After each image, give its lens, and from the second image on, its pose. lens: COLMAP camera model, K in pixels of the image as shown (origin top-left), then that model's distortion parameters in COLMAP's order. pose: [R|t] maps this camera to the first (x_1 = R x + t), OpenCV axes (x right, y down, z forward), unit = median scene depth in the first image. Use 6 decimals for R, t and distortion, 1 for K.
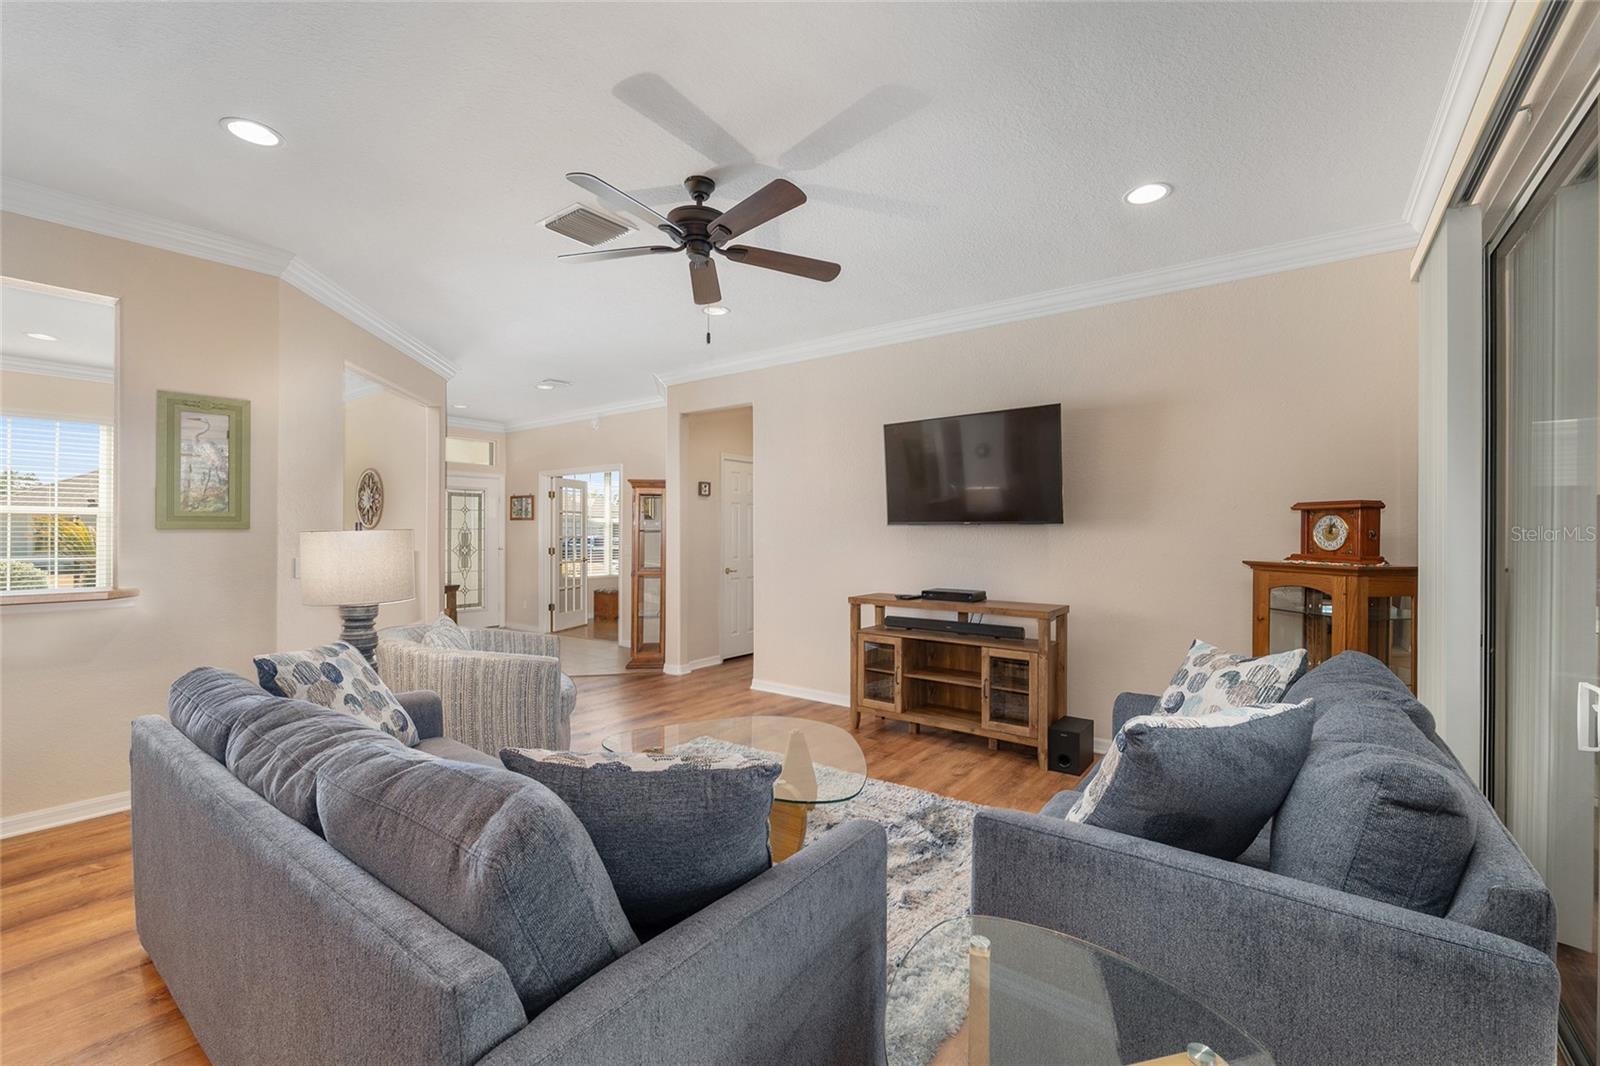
lens RADIAL K [[670.9, 0, 800.0], [0, 670.9, 533.0], [0, 0, 1]] dist [-0.001936, -0.000243]
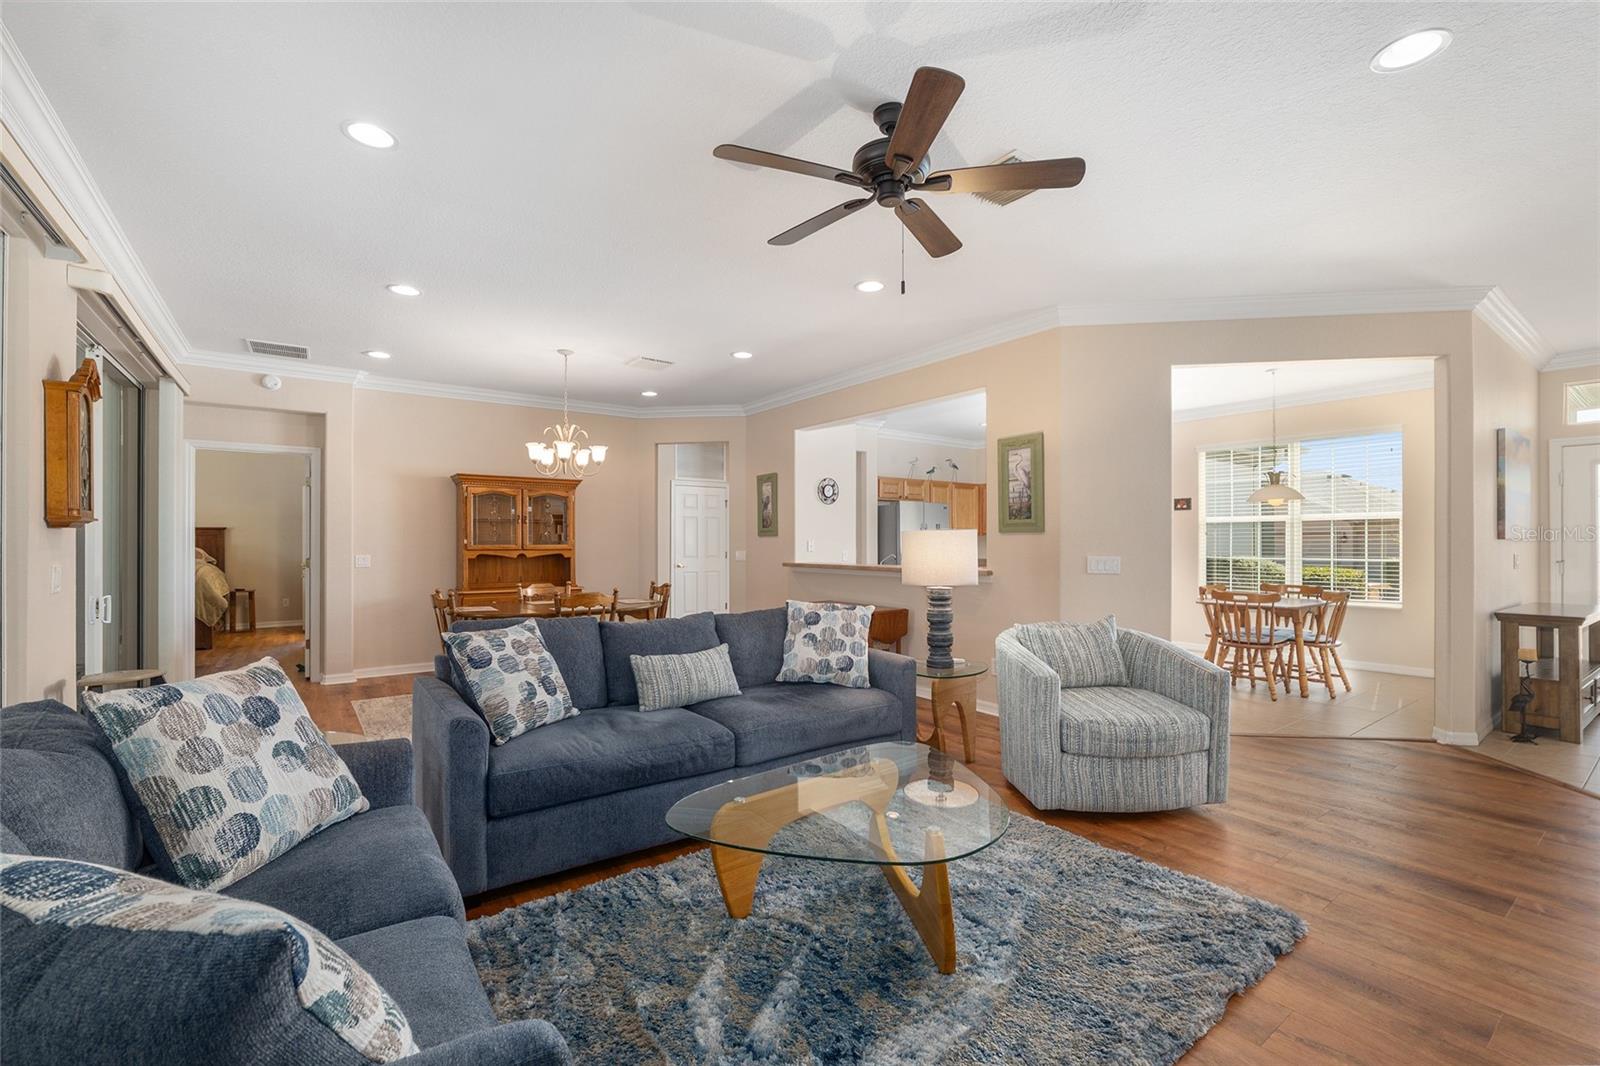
lens RADIAL K [[681.4, 0, 795.6], [0, 681.4, 540.6], [0, 0, 1]] dist [-0.002606, -0.000146]
pose [[-0.289774, -0.003713, -0.957088, 0.503300], [-0.000089, 0.999993, -0.003852, 0.014561], [0.957095, -0.001031, -0.289773, 0.811809]]
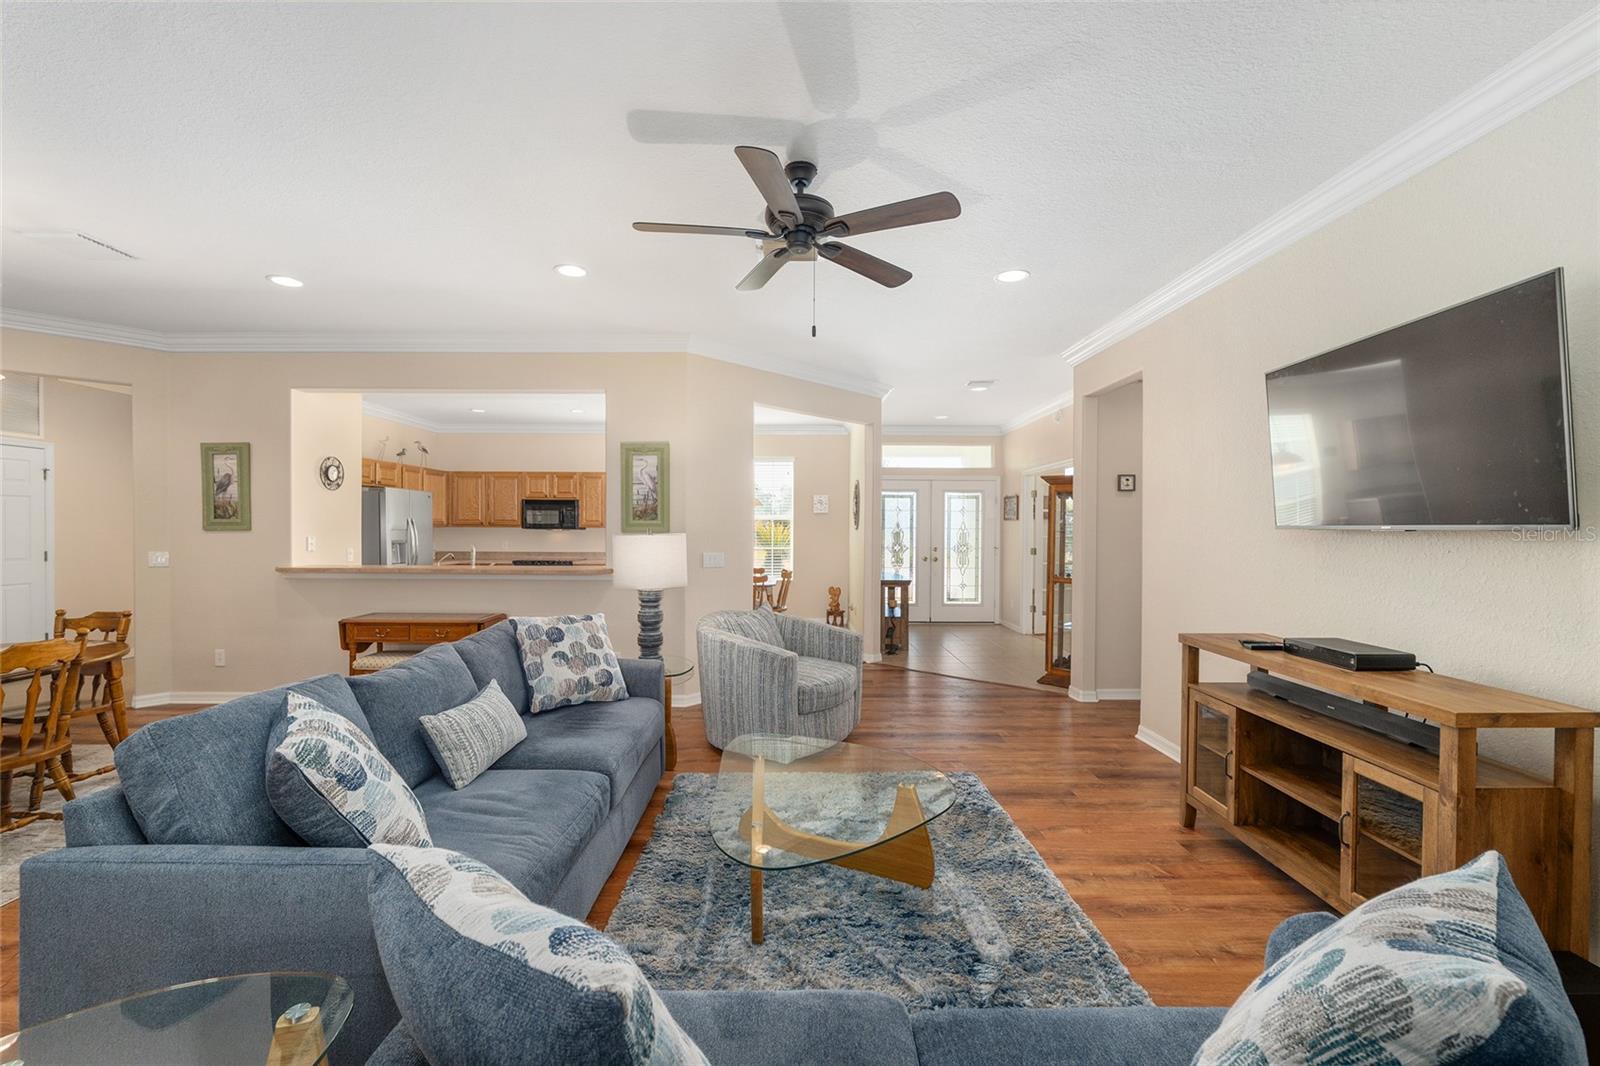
lens RADIAL K [[664.9, 0, 796.7], [0, 664.9, 532.2], [0, 0, 1]] dist [-0.014207, -0.000219]
pose [[0.605607, 0.006697, -0.795736, 0.423467], [-0.003868, 0.999978, 0.005472, -0.012569], [0.795754, -0.000236, 0.605619, 0.309789]]
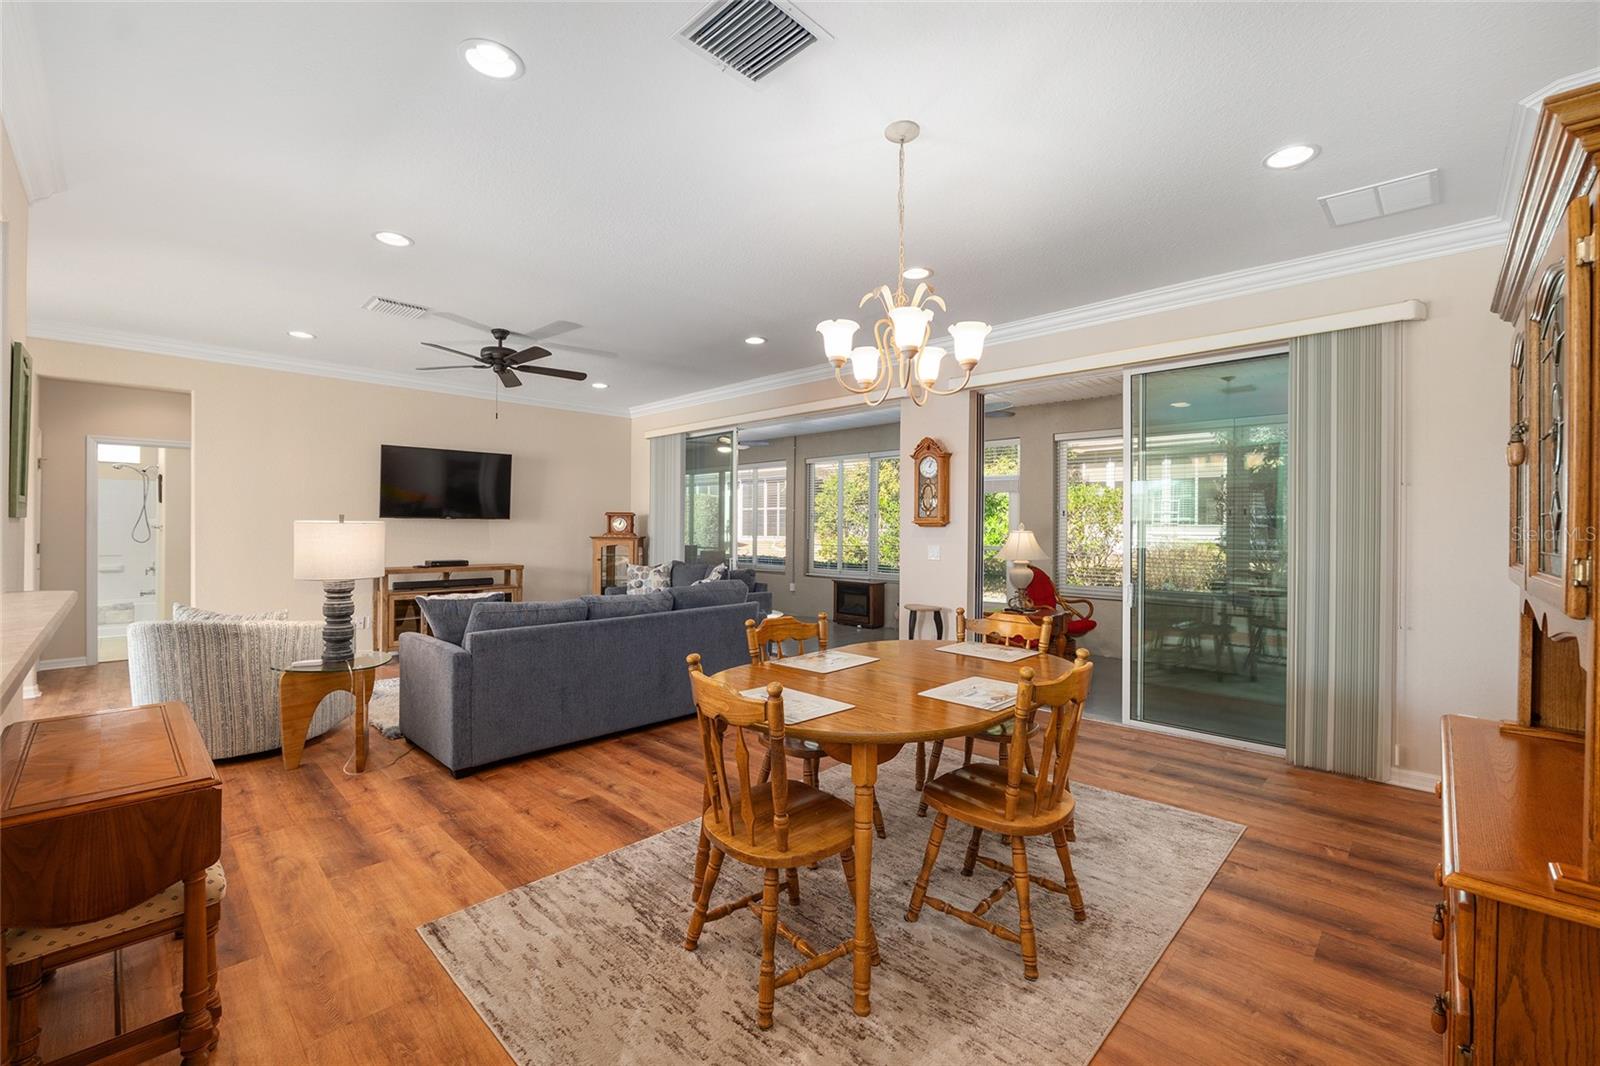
lens RADIAL K [[664.9, 0, 796.7], [0, 664.9, 532.2], [0, 0, 1]] dist [-0.014207, -0.000219]
pose [[0.121847, -0.012584, 0.992469, -1.336742], [-0.008302, 0.999872, 0.013697, -0.008141], [-0.992514, -0.009908, 0.121727, -0.014766]]
